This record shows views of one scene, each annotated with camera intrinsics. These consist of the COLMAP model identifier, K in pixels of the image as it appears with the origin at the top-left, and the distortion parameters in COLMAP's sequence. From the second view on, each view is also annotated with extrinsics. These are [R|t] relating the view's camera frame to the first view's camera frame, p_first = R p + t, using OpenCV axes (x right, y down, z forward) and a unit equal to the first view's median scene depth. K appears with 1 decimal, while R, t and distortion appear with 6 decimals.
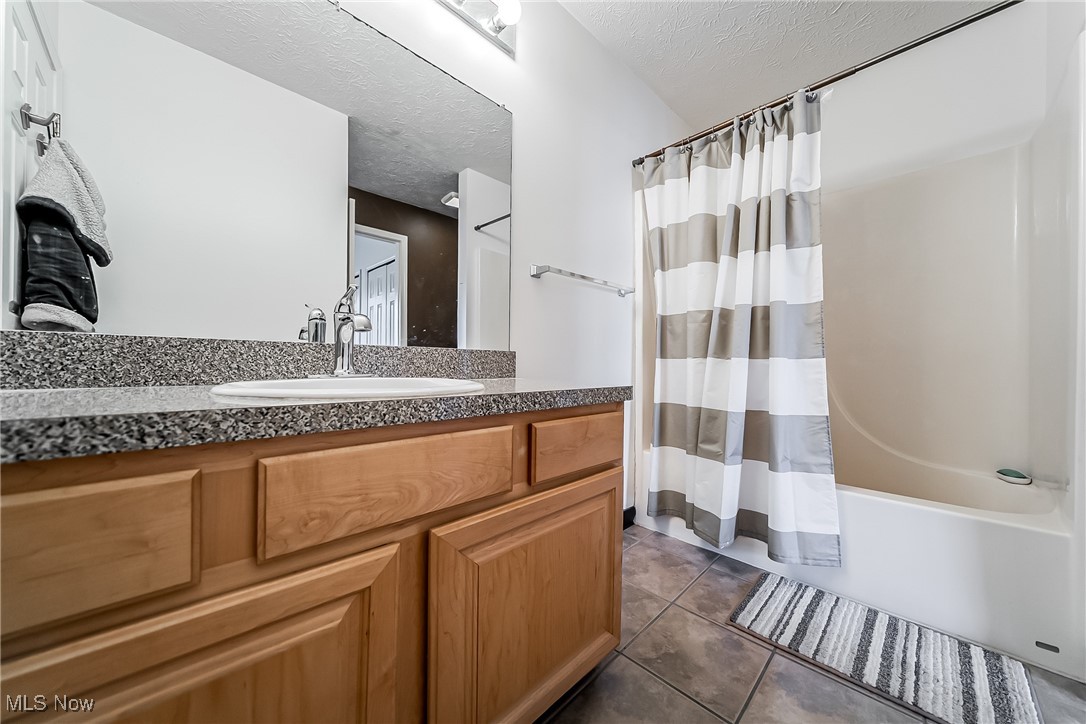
lens RADIAL K [[375.3, 0, 549.5], [0, 375.3, 358.5], [0, 0, 1]] dist [0.000242, -0.000544]
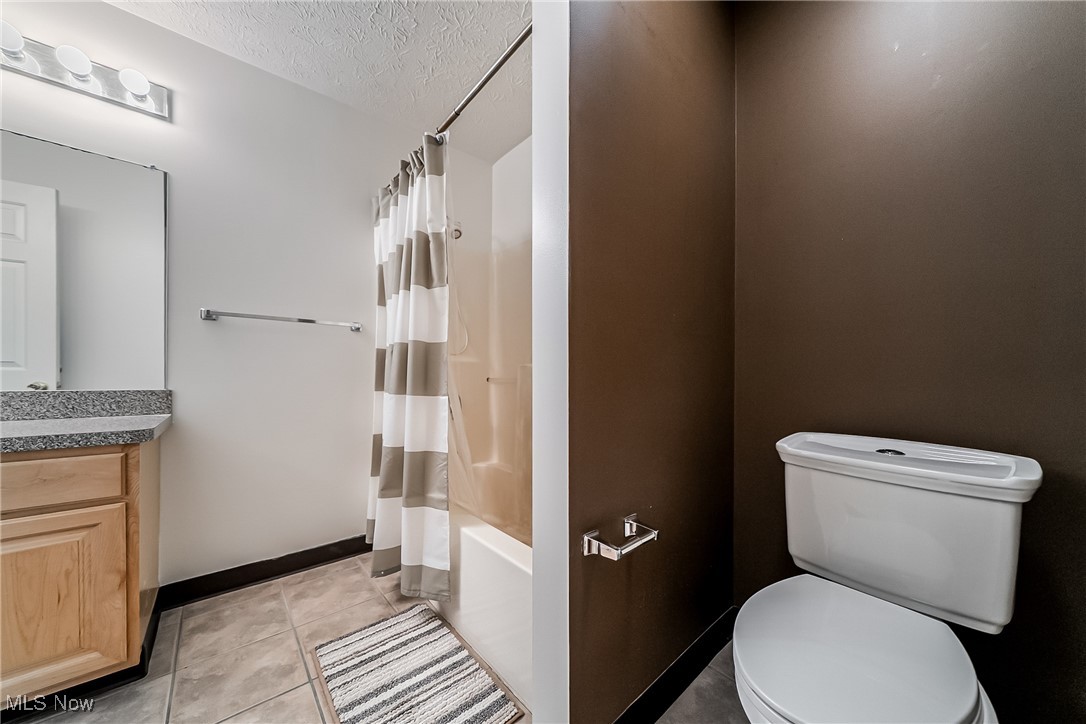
lens RADIAL K [[375.3, 0, 545.1], [0, 375.3, 371.1], [0, 0, 1]] dist [0.000242, -0.000544]
pose [[0.995638, -0.004312, -0.093199, 1.239701], [0.004356, 0.999990, 0.000264, -0.078090], [0.093197, -0.000669, 0.995647, 0.013211]]
